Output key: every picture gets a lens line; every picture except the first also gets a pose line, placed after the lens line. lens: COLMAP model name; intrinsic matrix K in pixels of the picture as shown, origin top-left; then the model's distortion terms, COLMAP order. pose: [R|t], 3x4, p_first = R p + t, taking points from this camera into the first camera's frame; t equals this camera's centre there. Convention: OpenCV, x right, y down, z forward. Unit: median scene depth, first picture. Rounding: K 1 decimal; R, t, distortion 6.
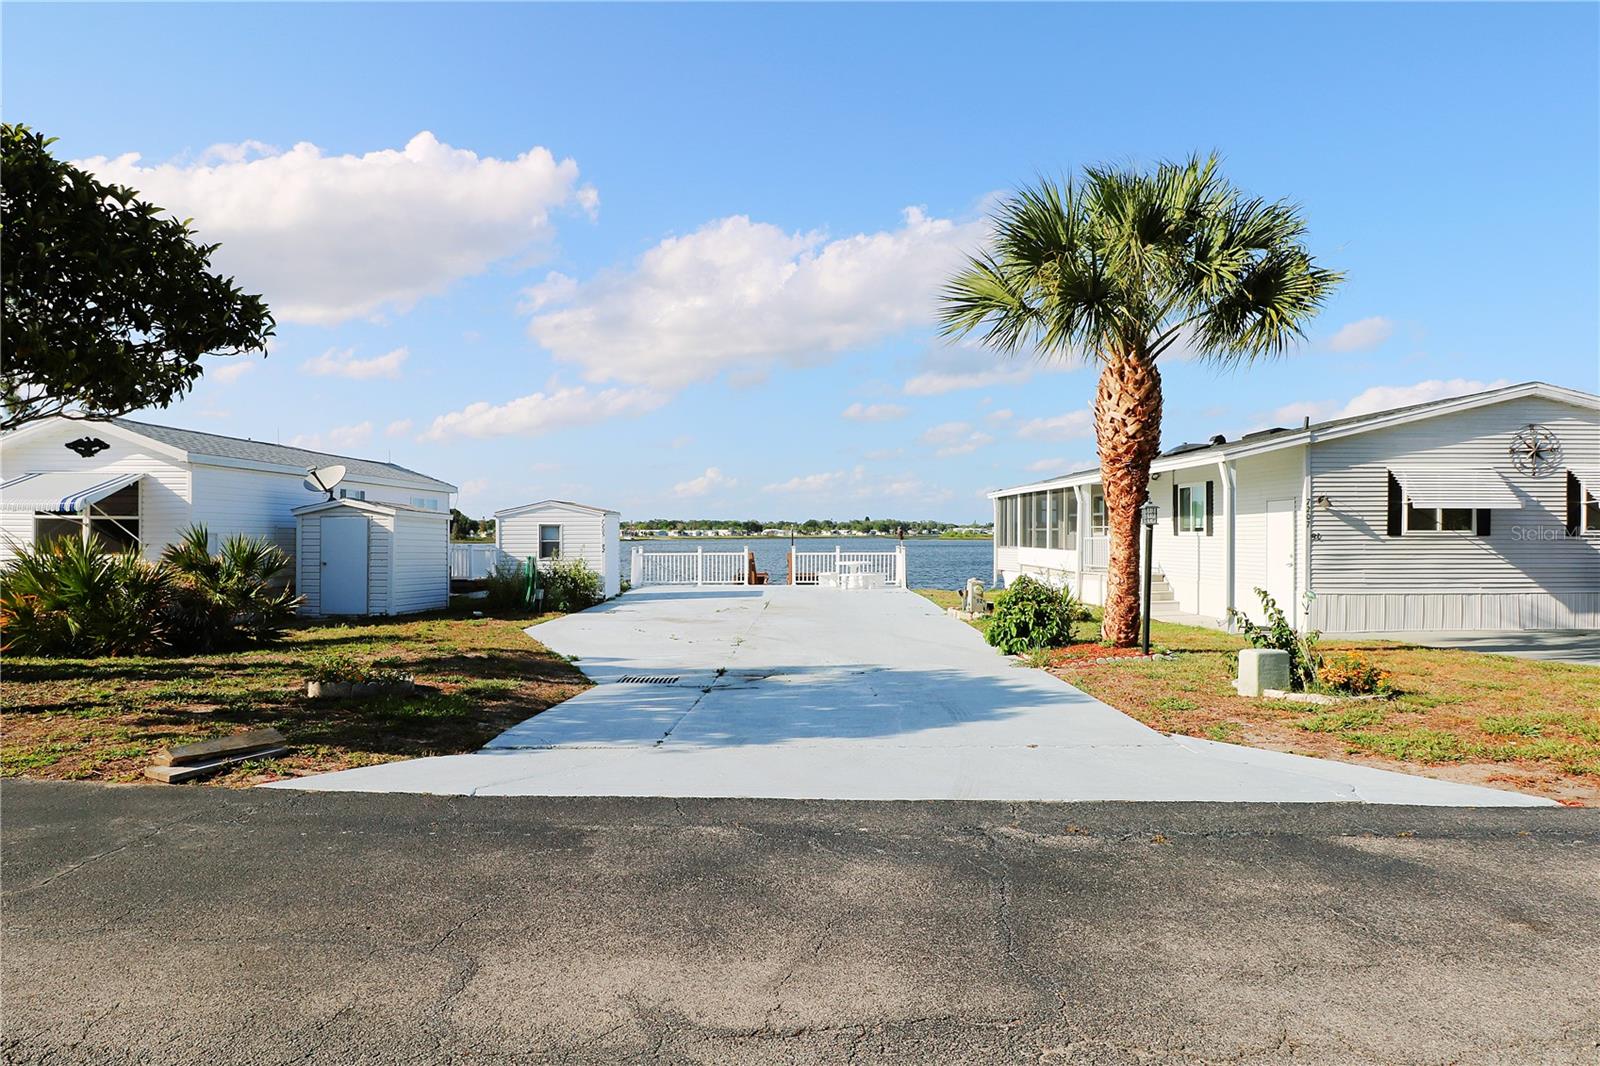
lens RADIAL K [[981.0, 0, 802.6], [0, 981.0, 529.2], [0, 0, 1]] dist [-0.001285, -0.000466]
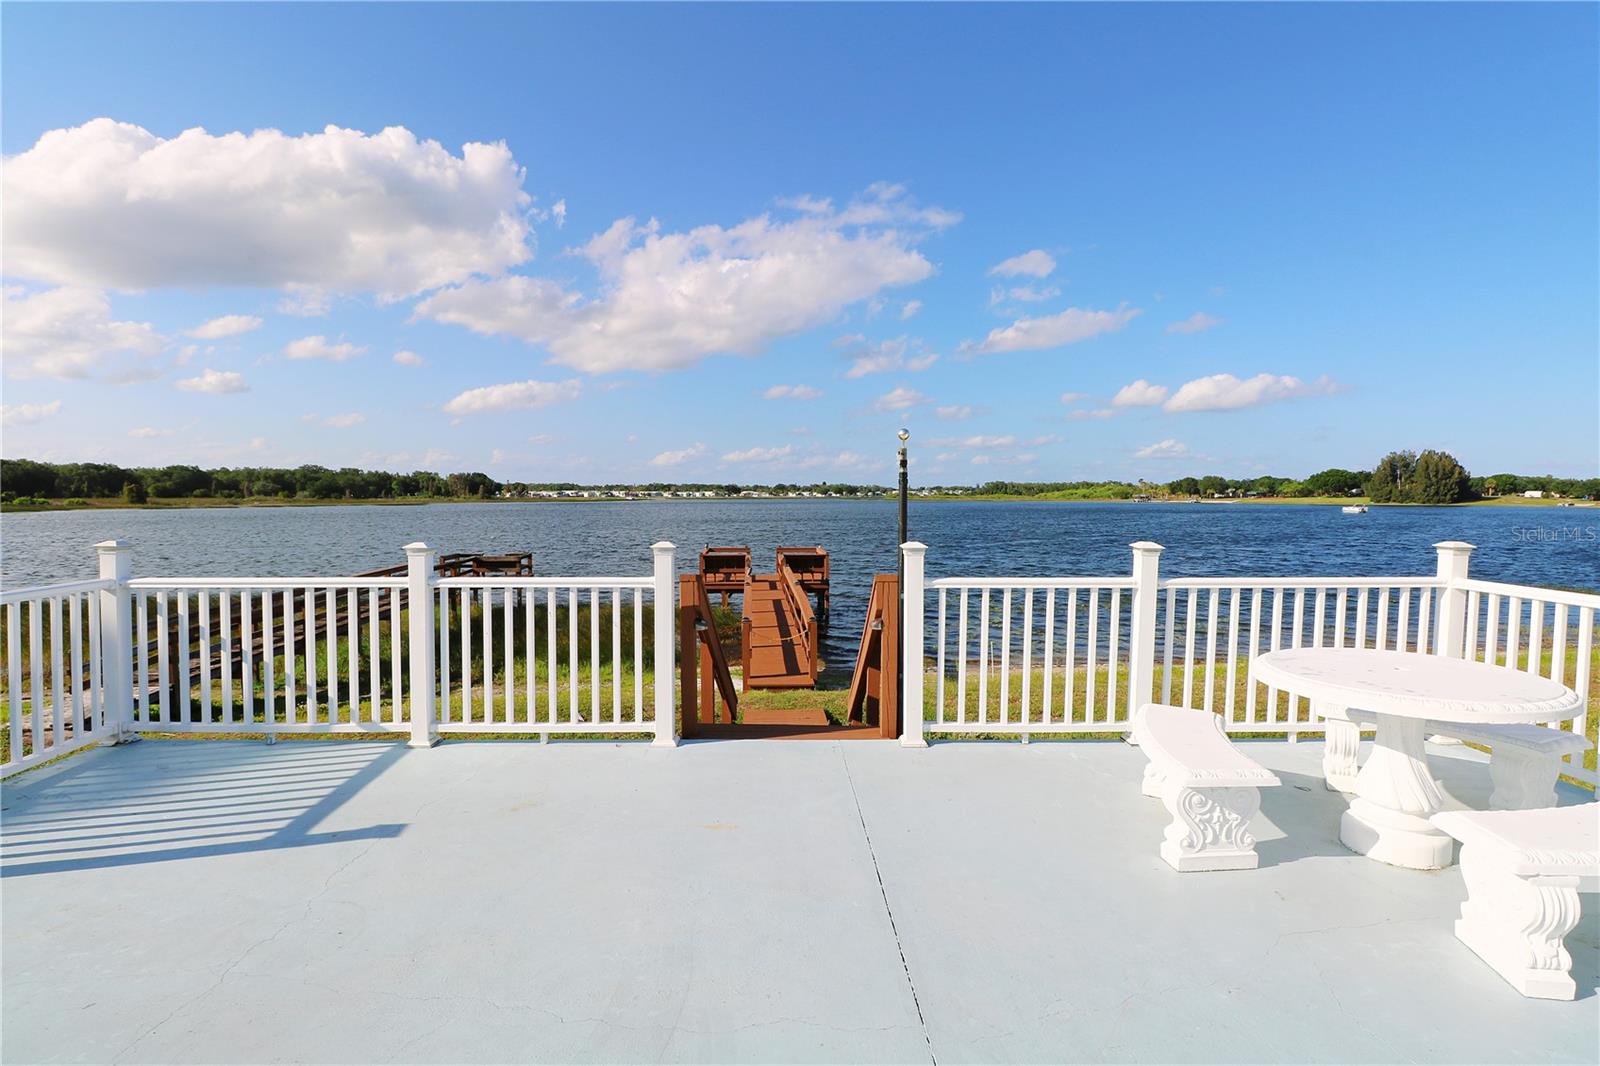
lens RADIAL K [[749.8, 0, 812.8], [0, 749.8, 533.0], [0, 0, 1]] dist [-0.037738, 0.000094]
pose [[0.998657, 0.001637, 0.051792, 0.034445], [-0.004480, 0.998485, 0.054840, 0.010021], [-0.051624, -0.054998, 0.997151, 1.414016]]
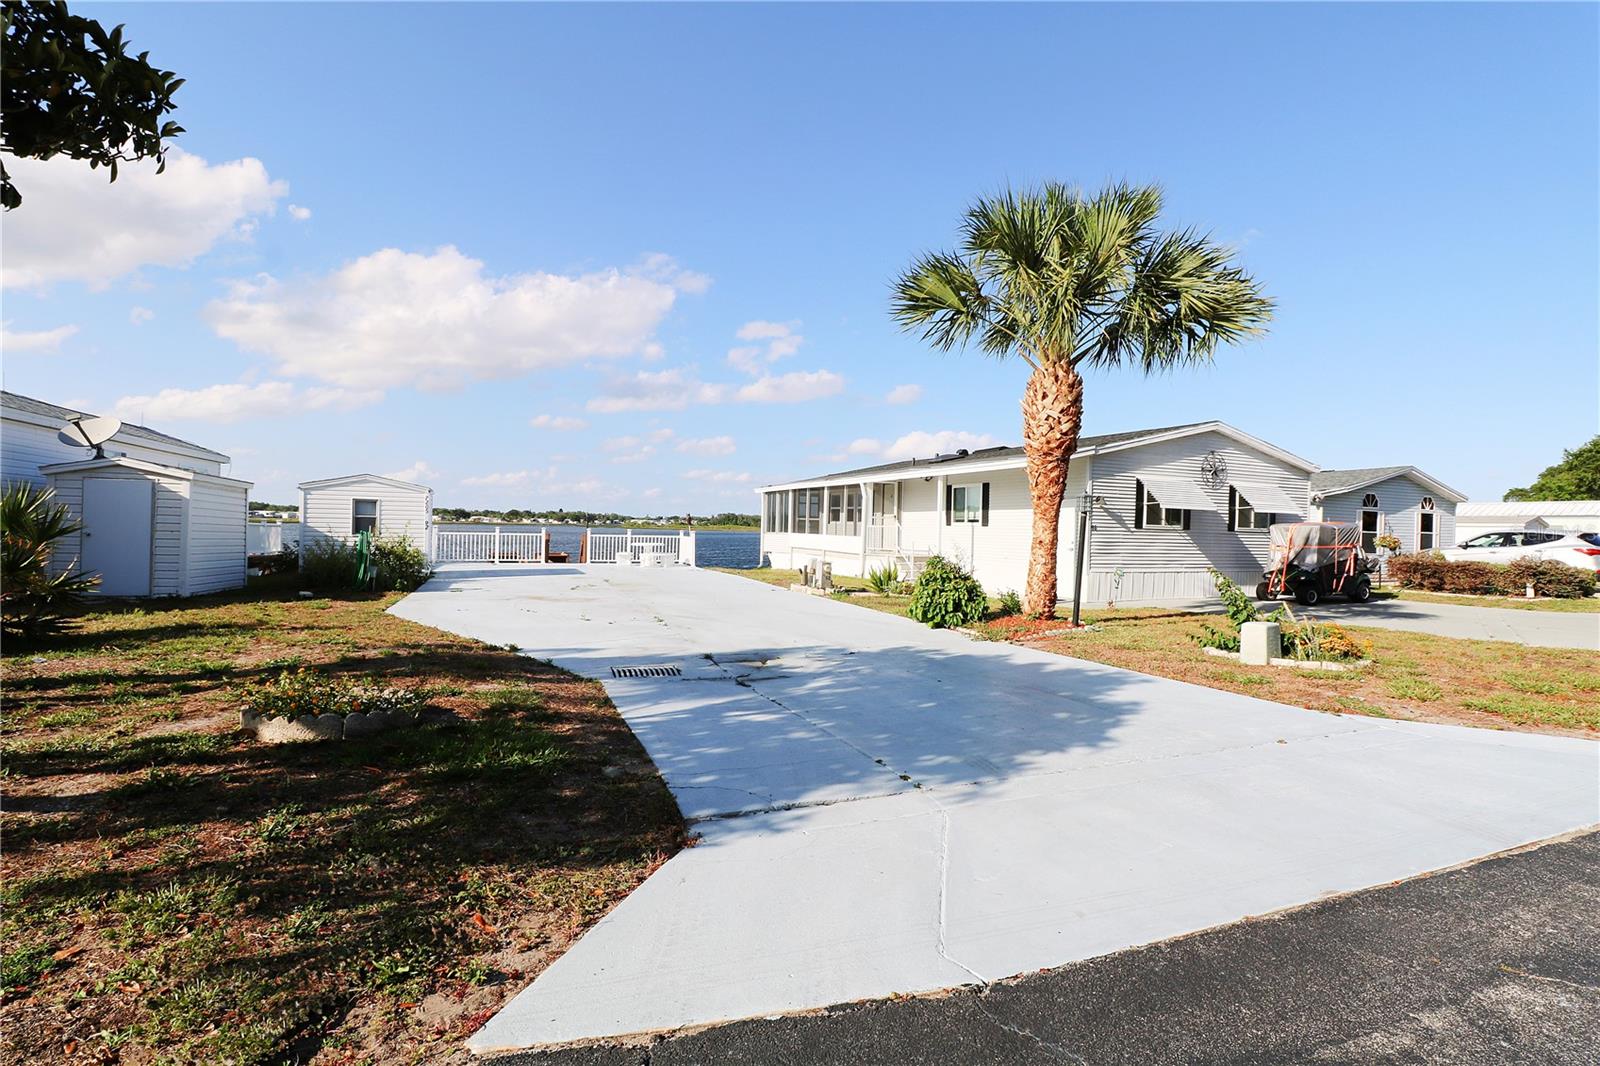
lens RADIAL K [[749.6, 0, 805.3], [0, 749.6, 523.2], [0, 0, 1]] dist [-0.000229, -0.008902]
pose [[0.926238, 0.024980, 0.376110, -0.161625], [-0.025901, 0.999661, -0.002606, 0.011479], [-0.376047, -0.007328, 0.926572, 0.191370]]
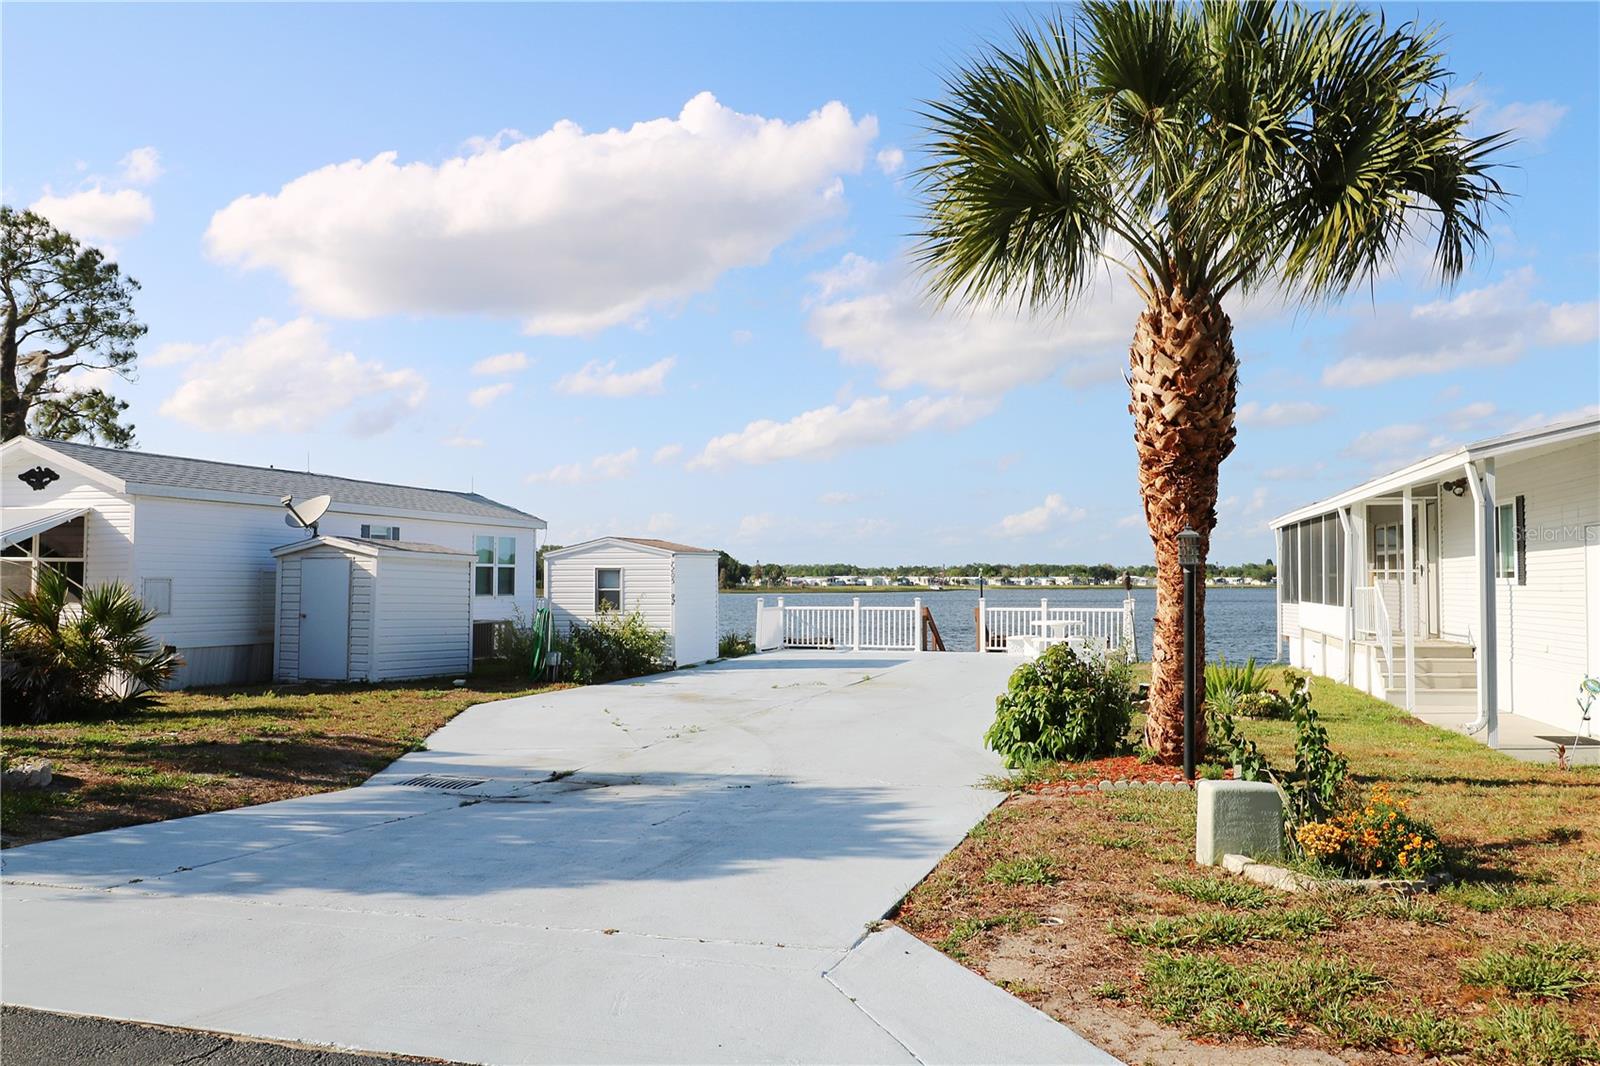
lens RADIAL K [[1275.5, 0, 800.0], [0, 1275.5, 533.0], [0, 0, 1]] dist [0.000012, 0.000423]
pose [[0.957975, -0.008640, -0.286723, 0.209611], [-0.001078, 0.999431, -0.033716, 0.001571], [0.286851, 0.032608, 0.957420, 0.101688]]
